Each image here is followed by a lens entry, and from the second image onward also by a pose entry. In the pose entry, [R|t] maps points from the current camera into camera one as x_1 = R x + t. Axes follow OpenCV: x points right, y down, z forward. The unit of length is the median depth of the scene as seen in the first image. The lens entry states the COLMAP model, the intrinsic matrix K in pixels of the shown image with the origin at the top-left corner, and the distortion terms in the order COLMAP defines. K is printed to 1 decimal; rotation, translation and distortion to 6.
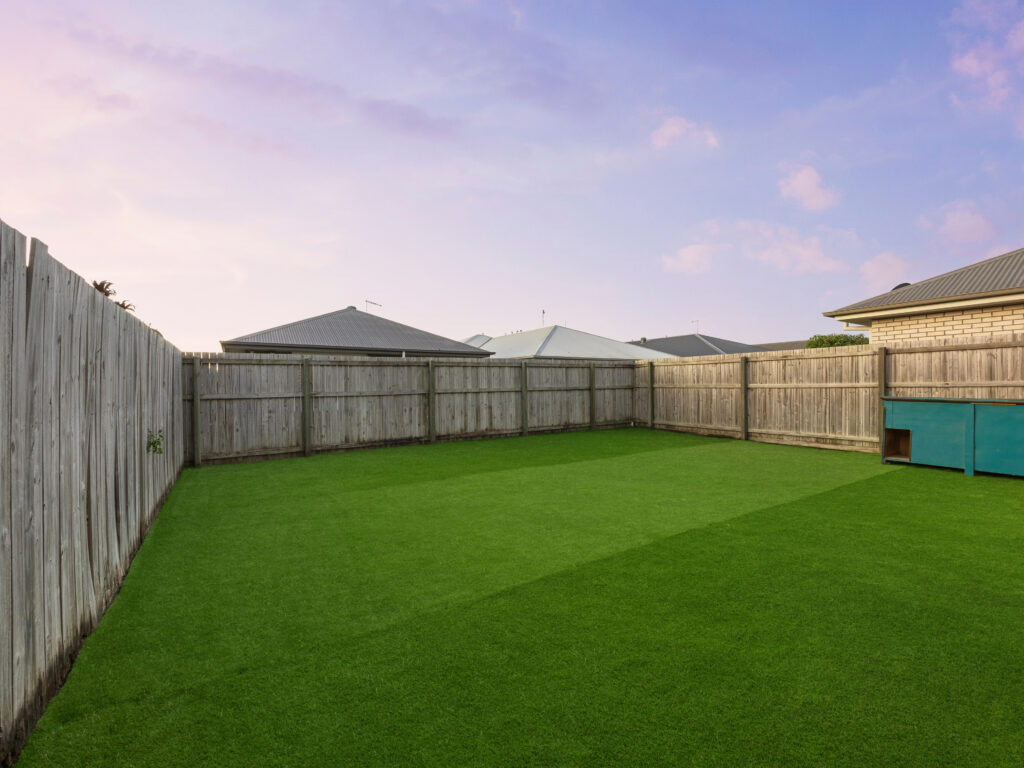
lens RADIAL K [[437.8, 0, 512.0], [0, 437.8, 384.0], [0, 0, 1]] dist [0.001748, 0.000152]
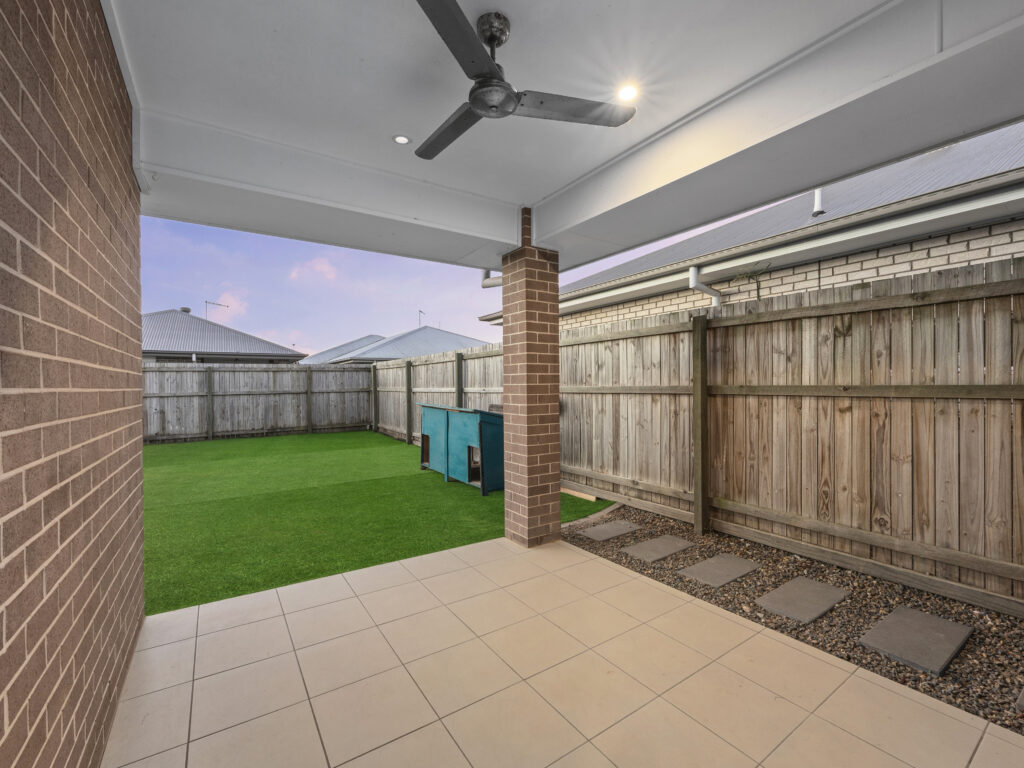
lens RADIAL K [[437.8, 0, 512.0], [0, 437.8, 384.0], [0, 0, 1]] dist [0.001748, 0.000152]
pose [[0.999988, -0.004379, 0.002204, 0.667527], [0.004376, 0.999990, 0.001310, -0.007901], [-0.002210, -0.001301, 0.999997, -0.009218]]
